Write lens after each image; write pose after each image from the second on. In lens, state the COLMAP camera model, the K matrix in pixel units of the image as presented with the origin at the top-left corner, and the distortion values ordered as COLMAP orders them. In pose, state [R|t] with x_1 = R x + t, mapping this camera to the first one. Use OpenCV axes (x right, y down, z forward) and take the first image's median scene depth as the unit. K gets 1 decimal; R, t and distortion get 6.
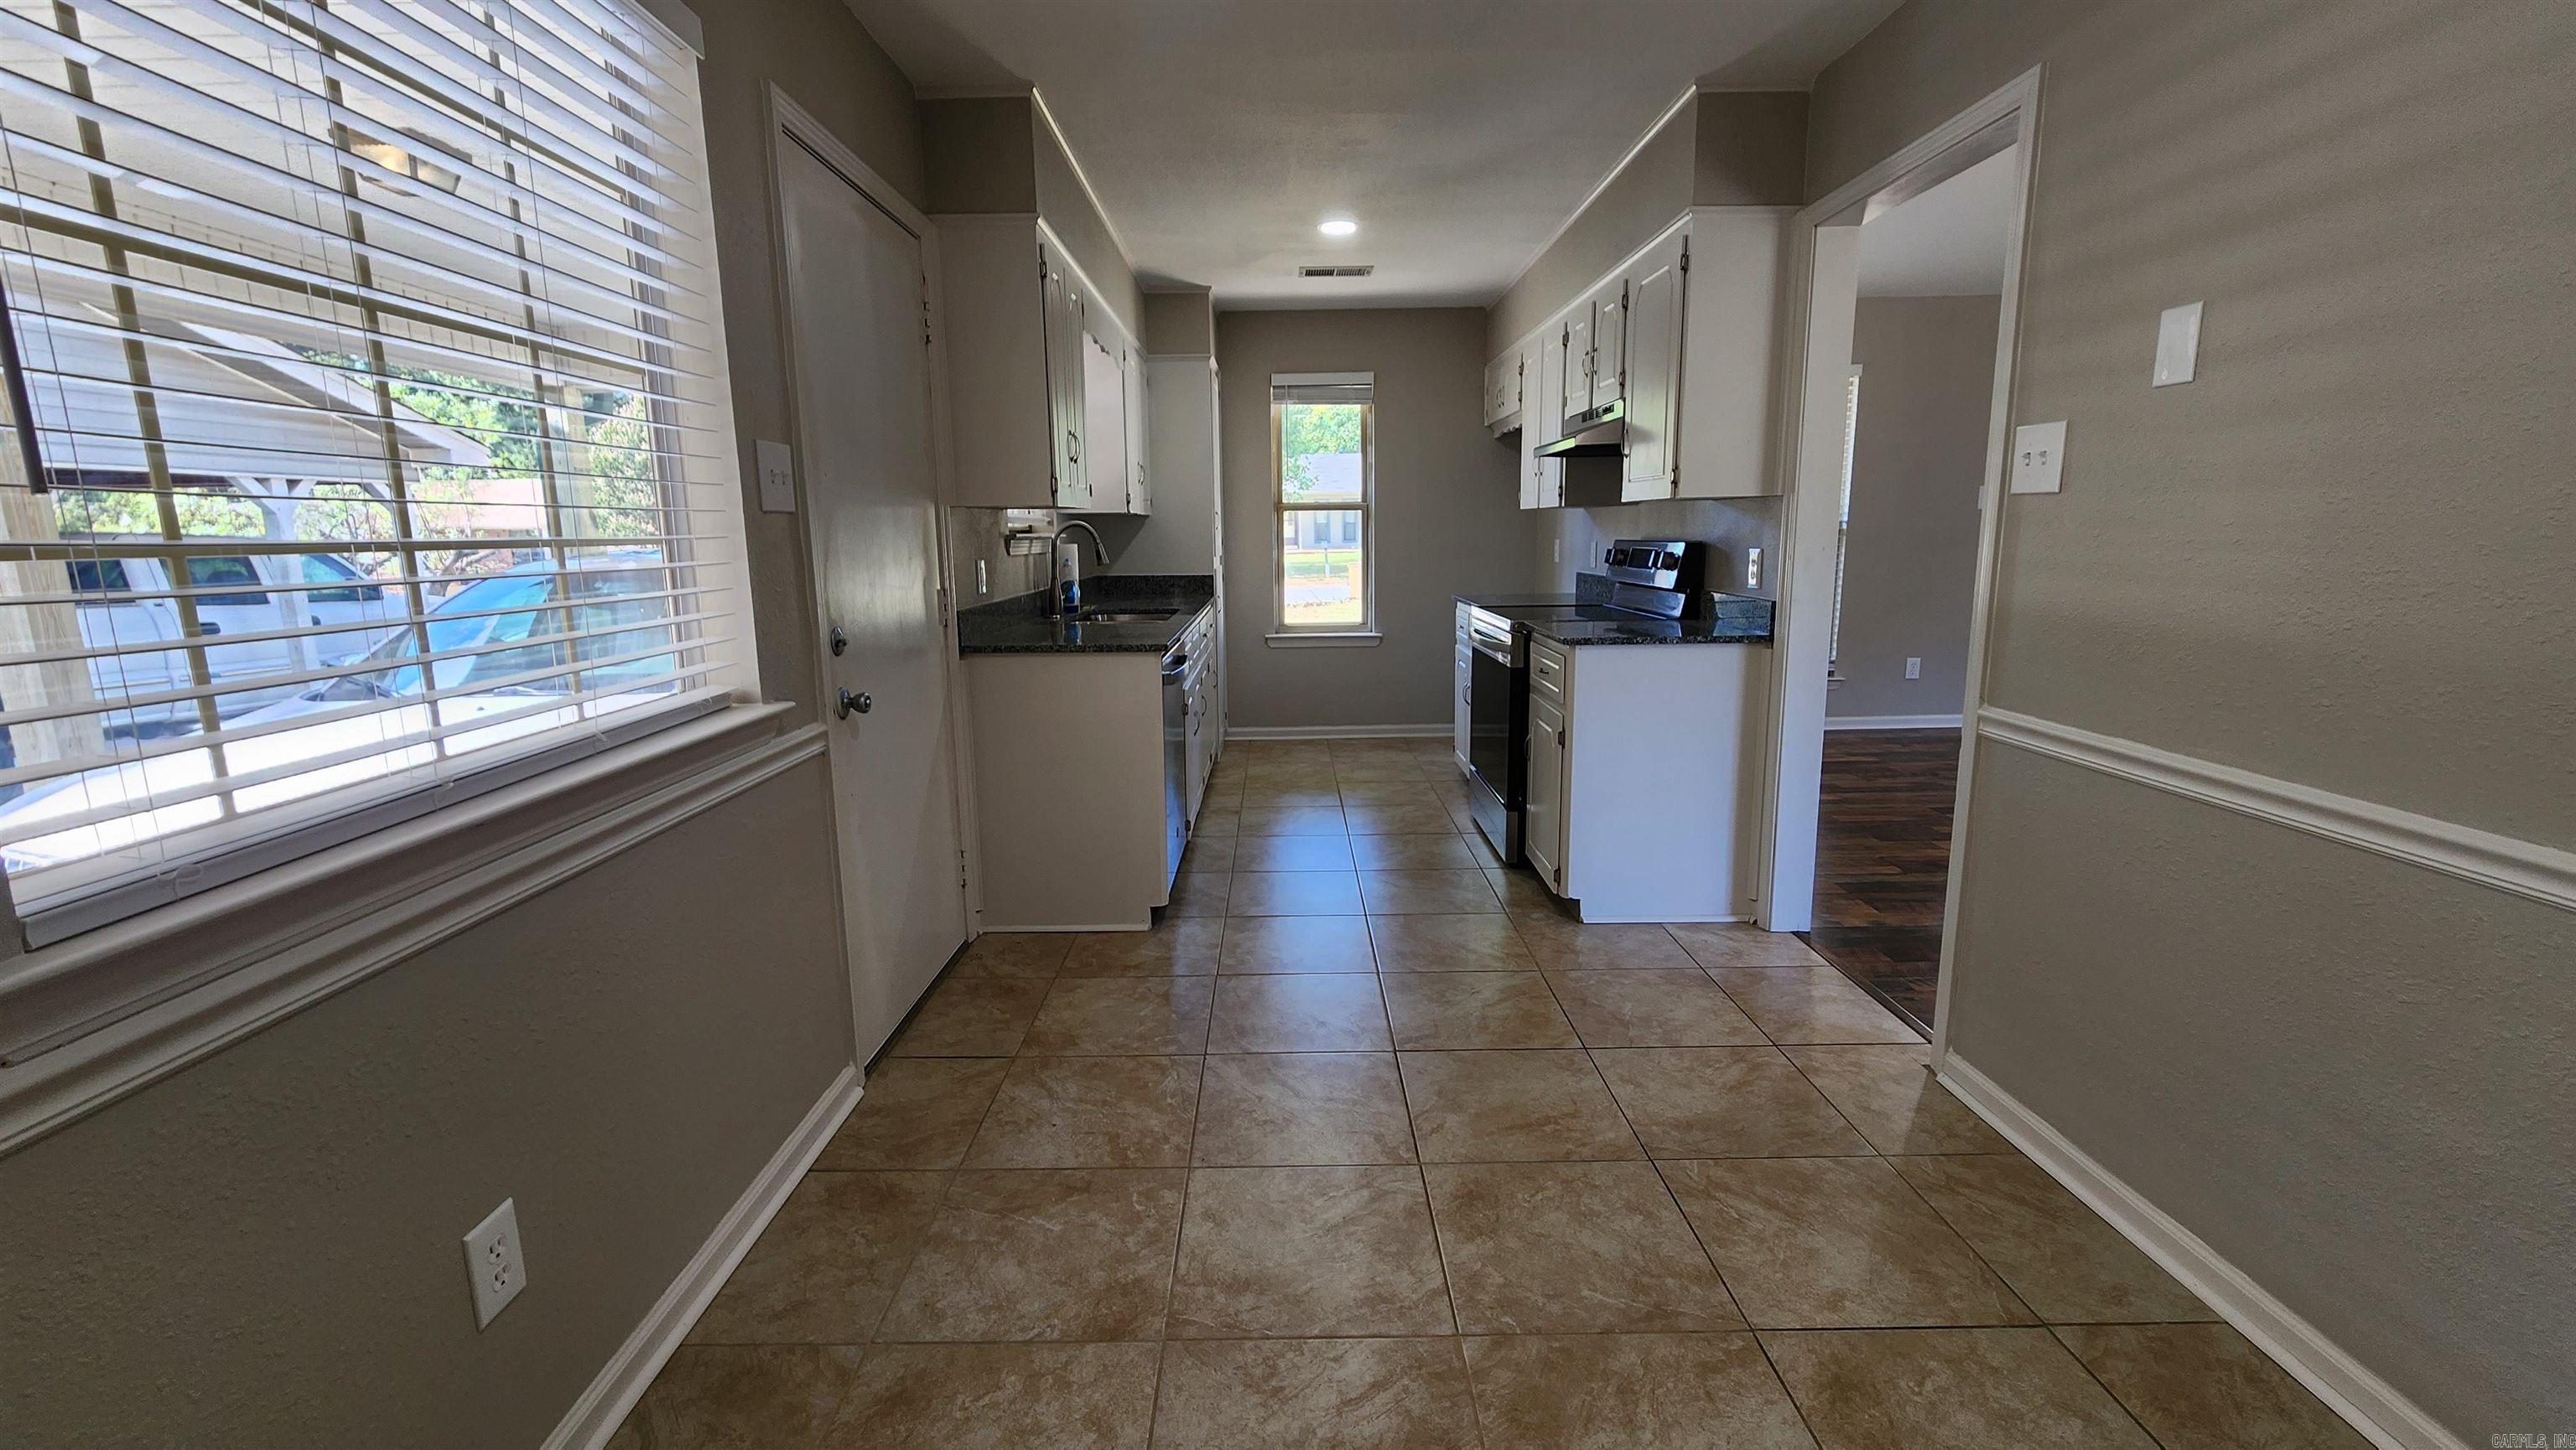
lens RADIAL K [[1058.3, 0, 1285.0], [0, 1058.3, 721.2], [0, 0, 1]] dist [0.002420, -0.000687]
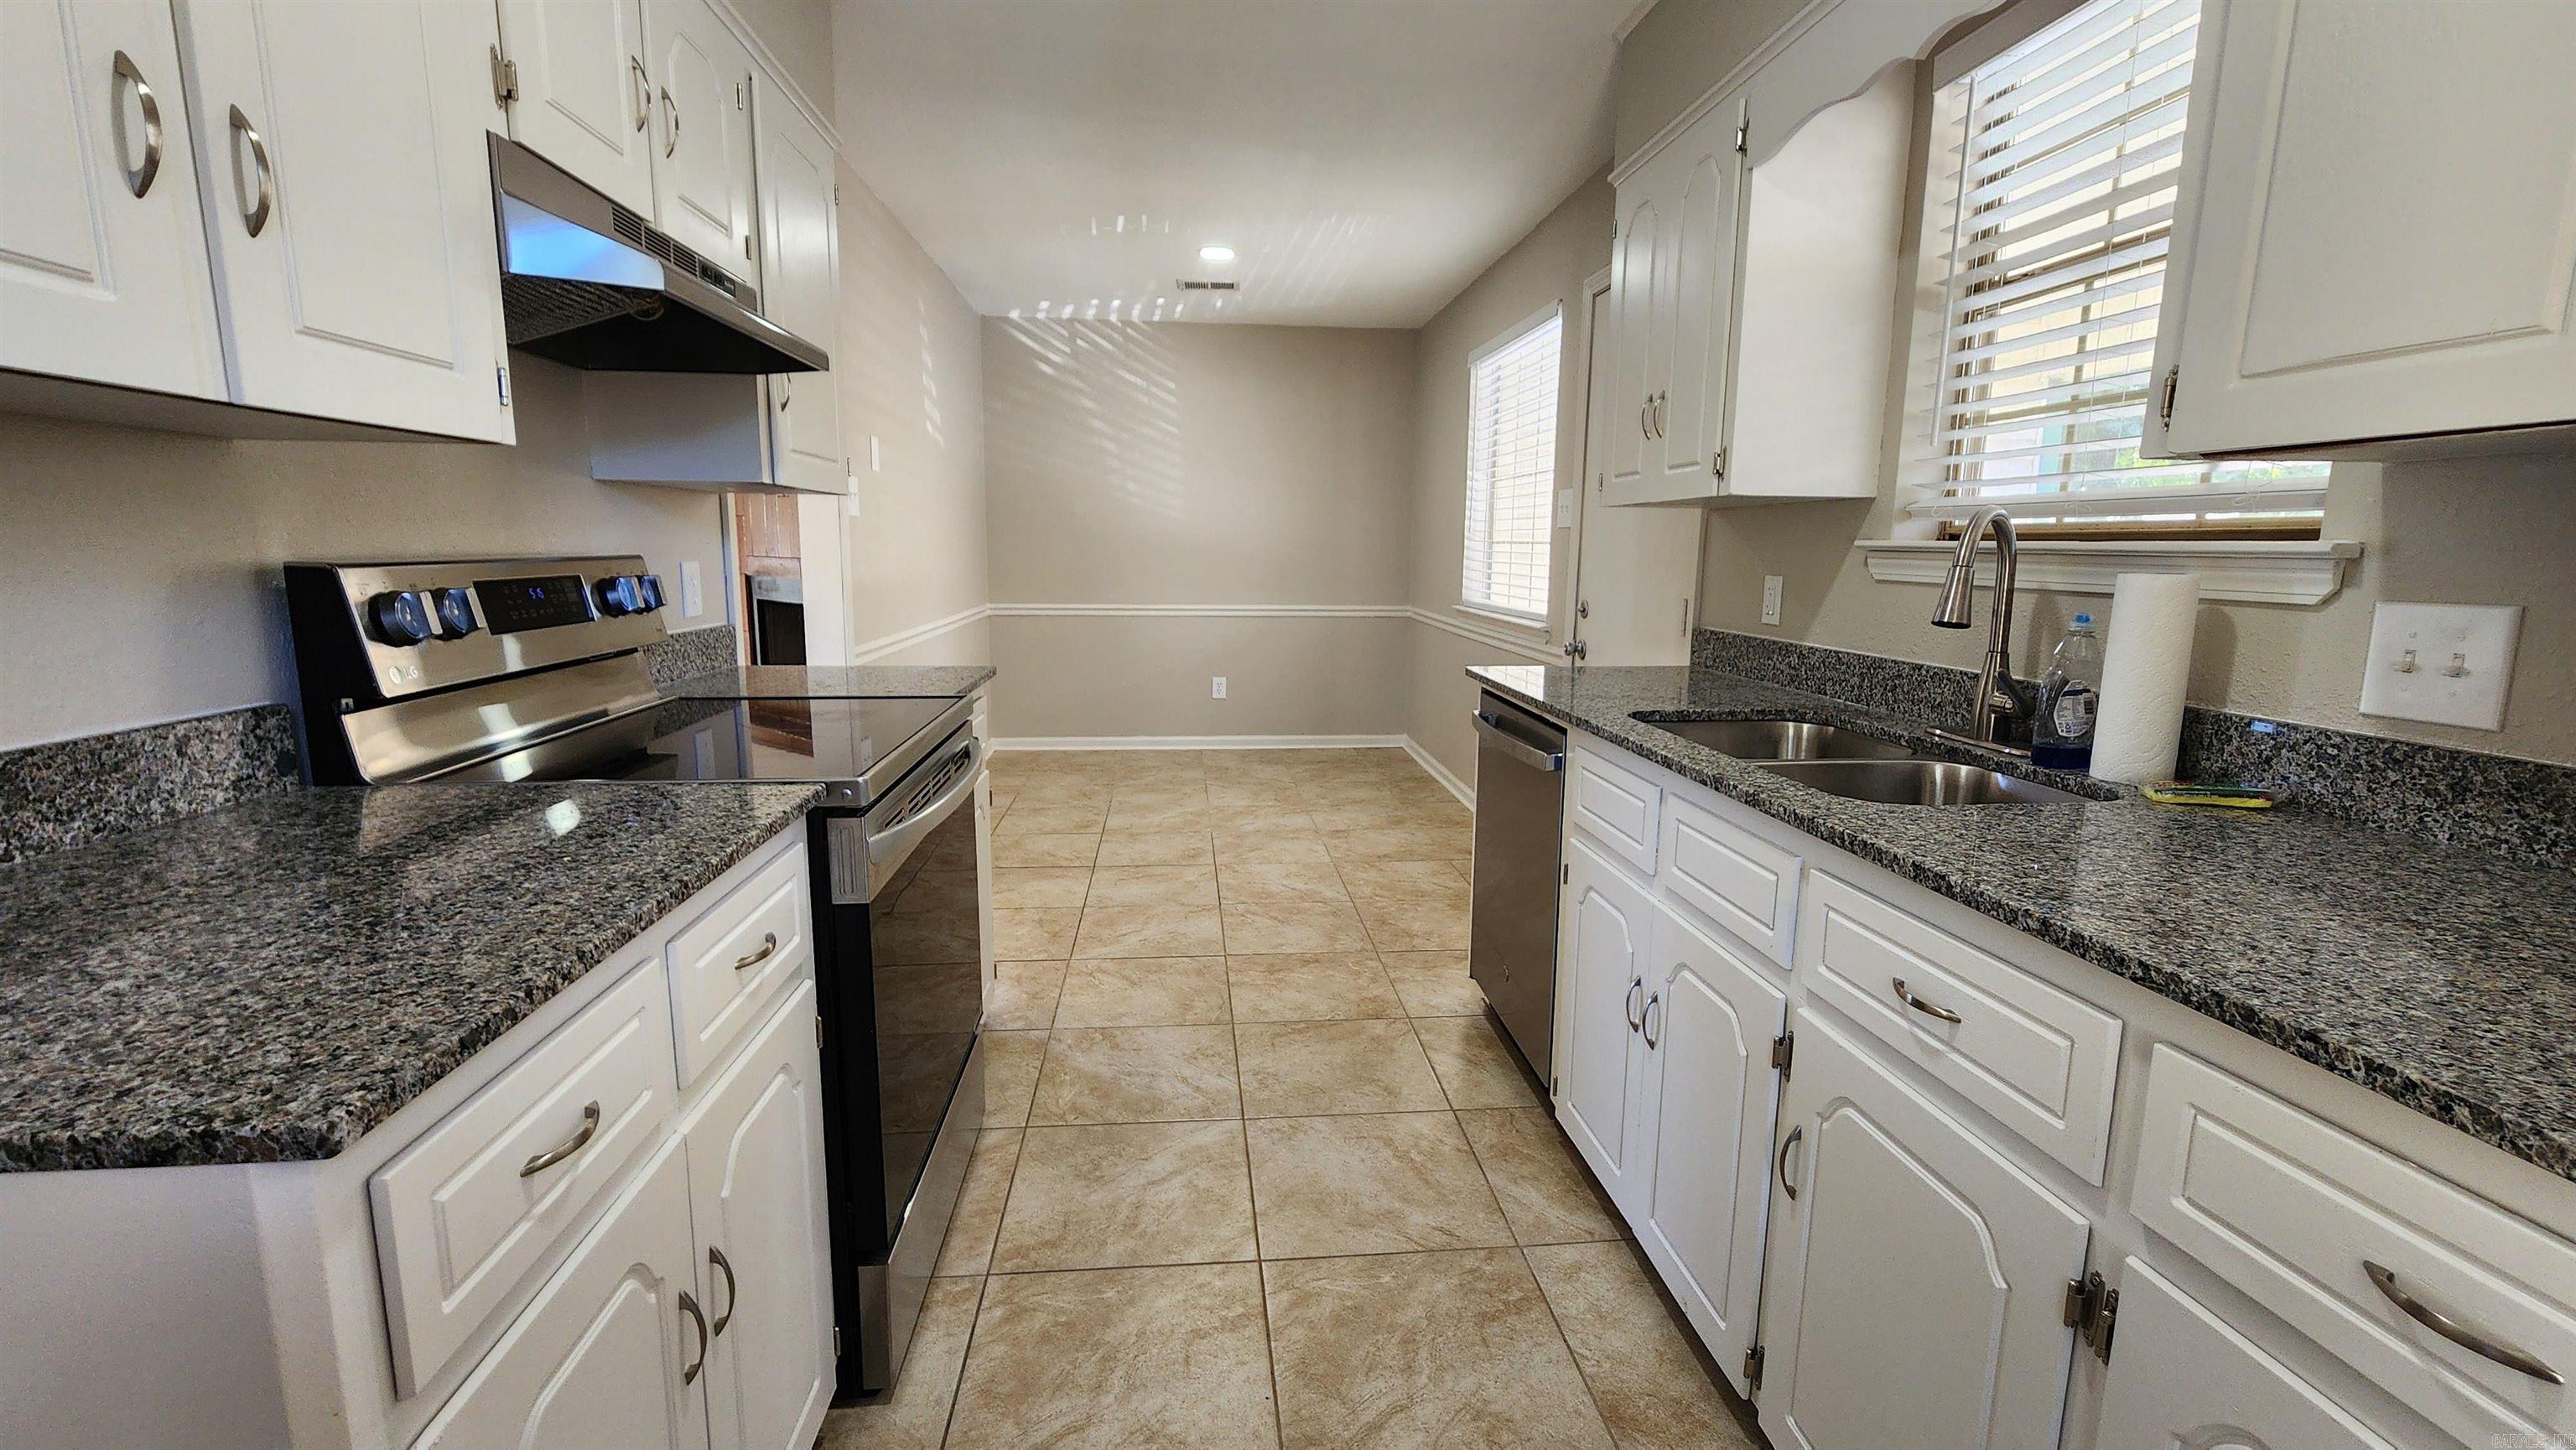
lens RADIAL K [[1066.3, 0, 1276.6], [0, 1066.3, 723.0], [0, 0, 1]] dist [0.006233, -0.002274]
pose [[-0.996124, 0.012805, -0.087026, 0.201322], [-0.017595, 0.940348, 0.339758, -0.539596], [0.086186, 0.339972, -0.936478, 3.035890]]
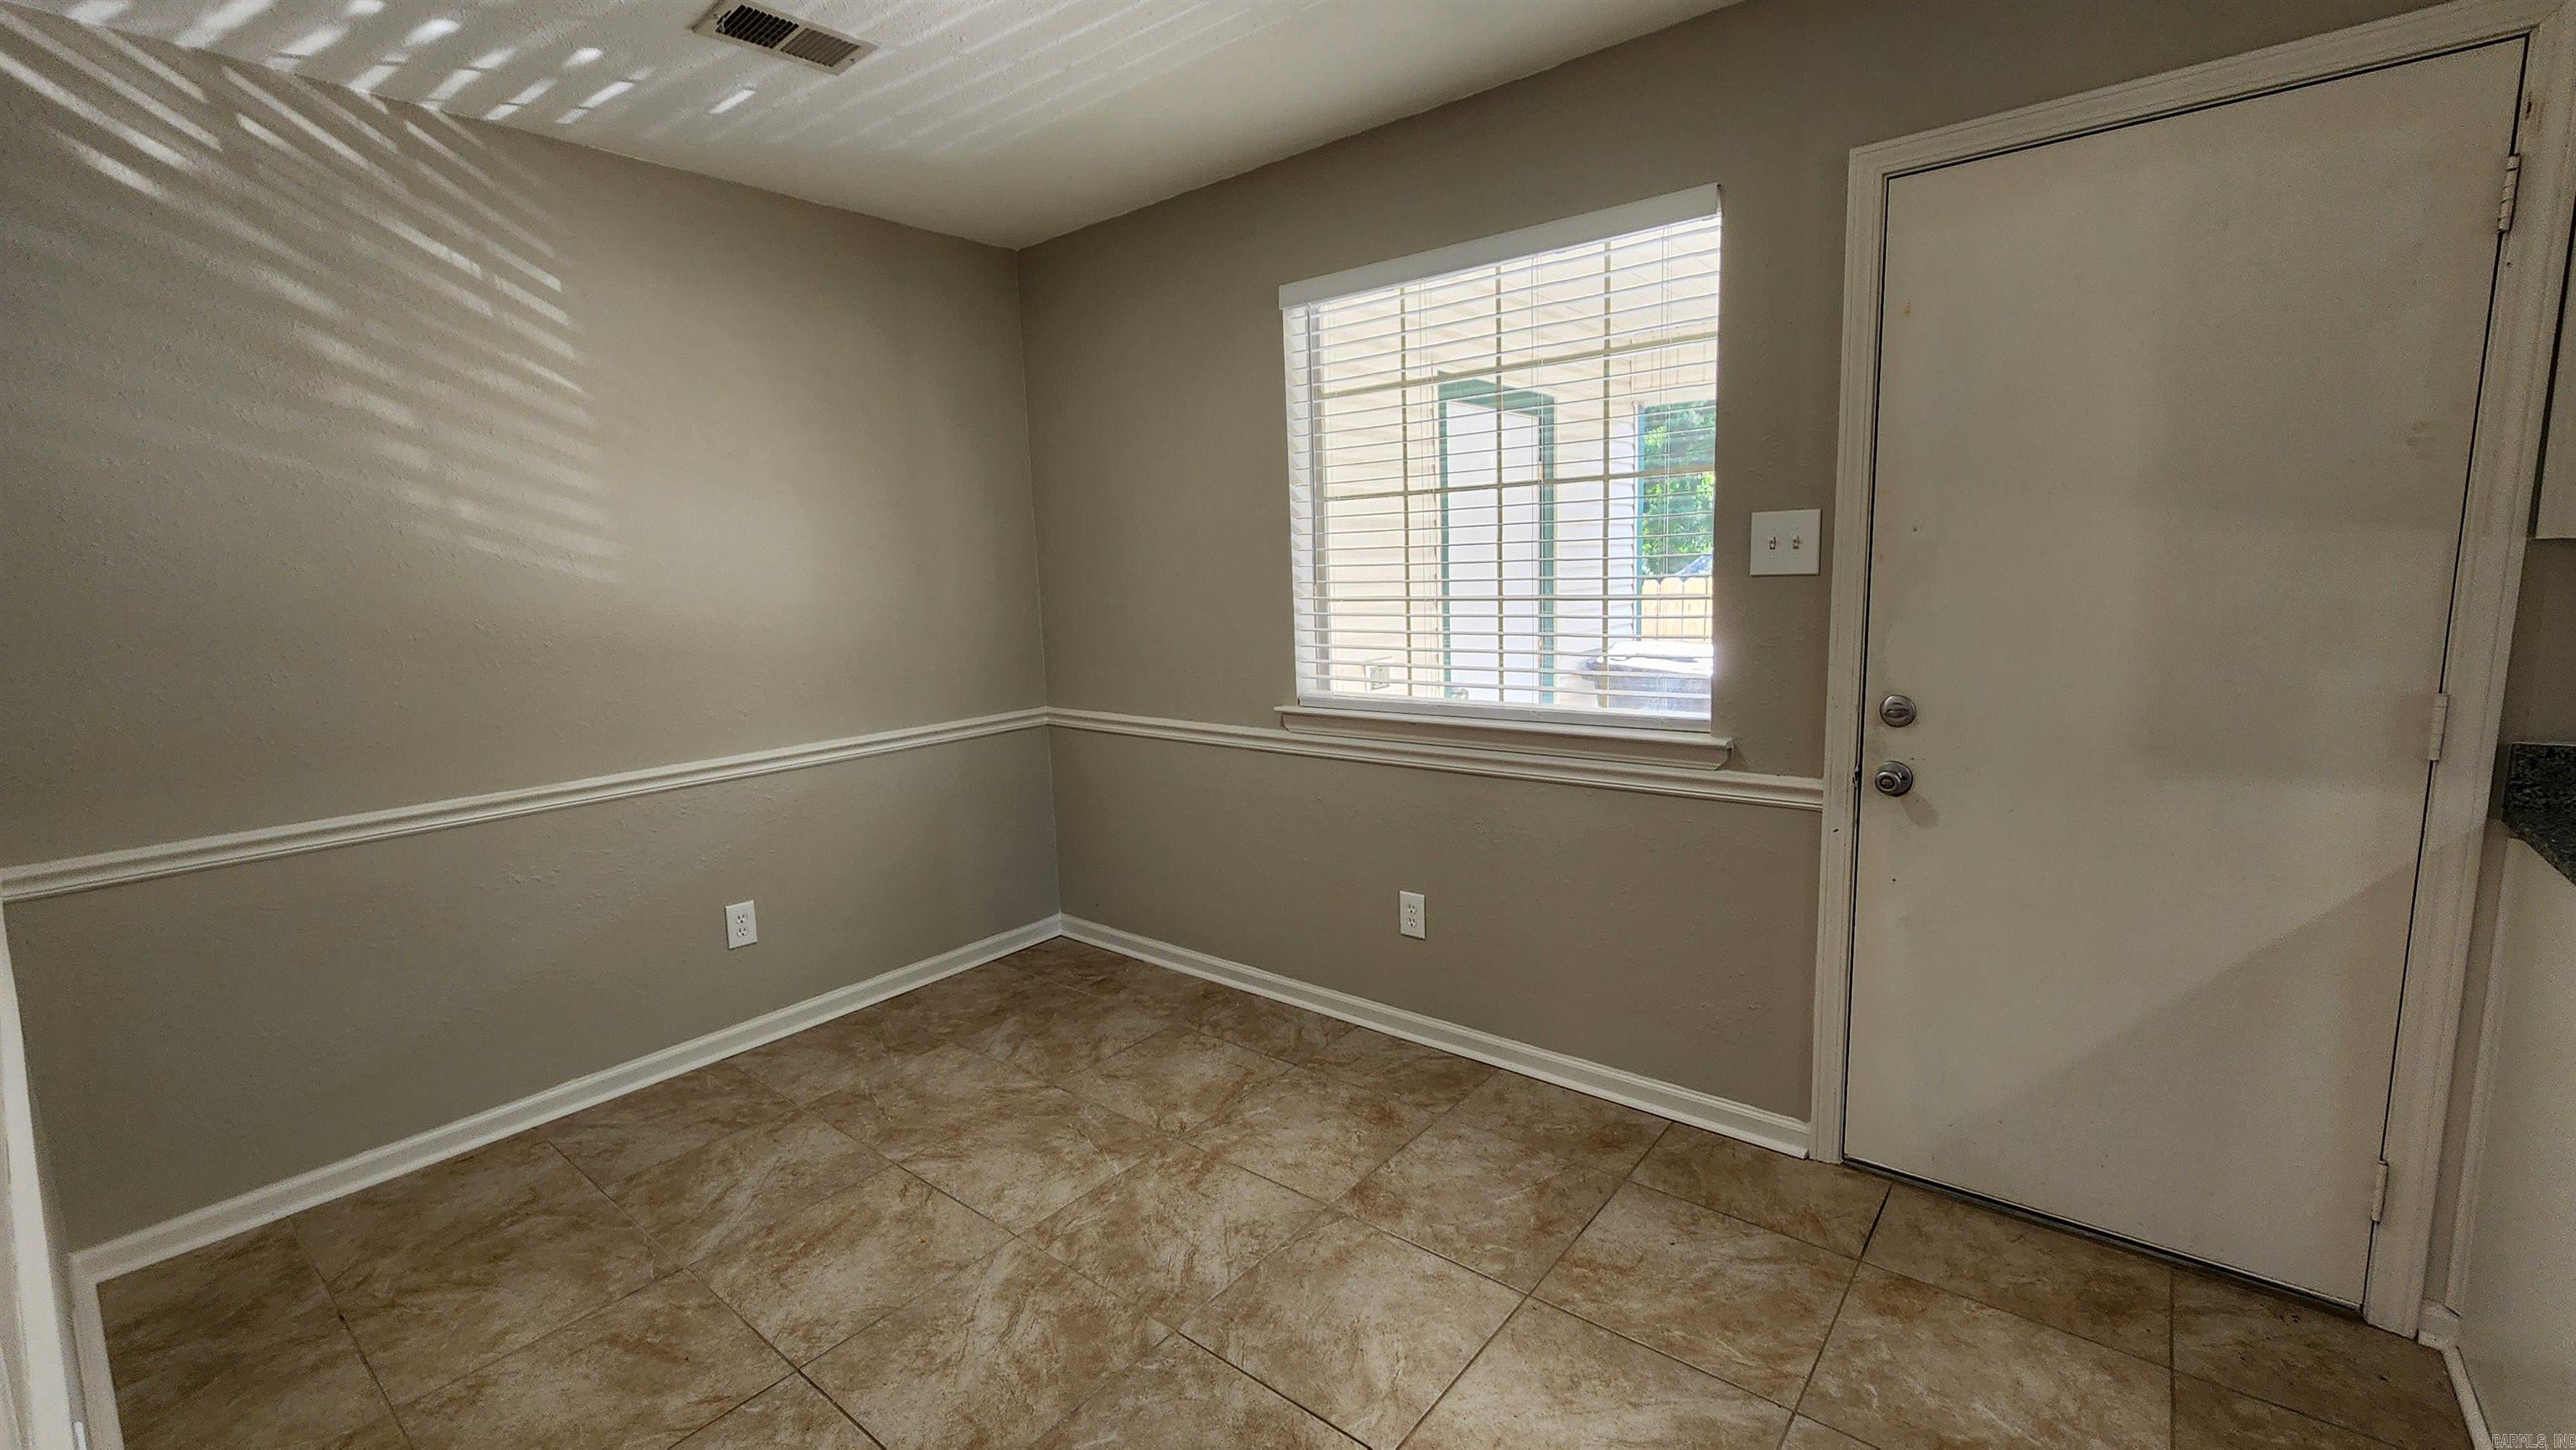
lens RADIAL K [[1057.7, 0, 1288.0], [0, 1057.7, 733.7], [0, 0, 1]] dist [-0.021236, 0.008221]
pose [[-0.634064, 0.151573, -0.758280, 0.734140], [-0.099973, 0.956304, 0.274752, -0.308504], [0.766791, 0.250018, -0.591205, 1.389371]]
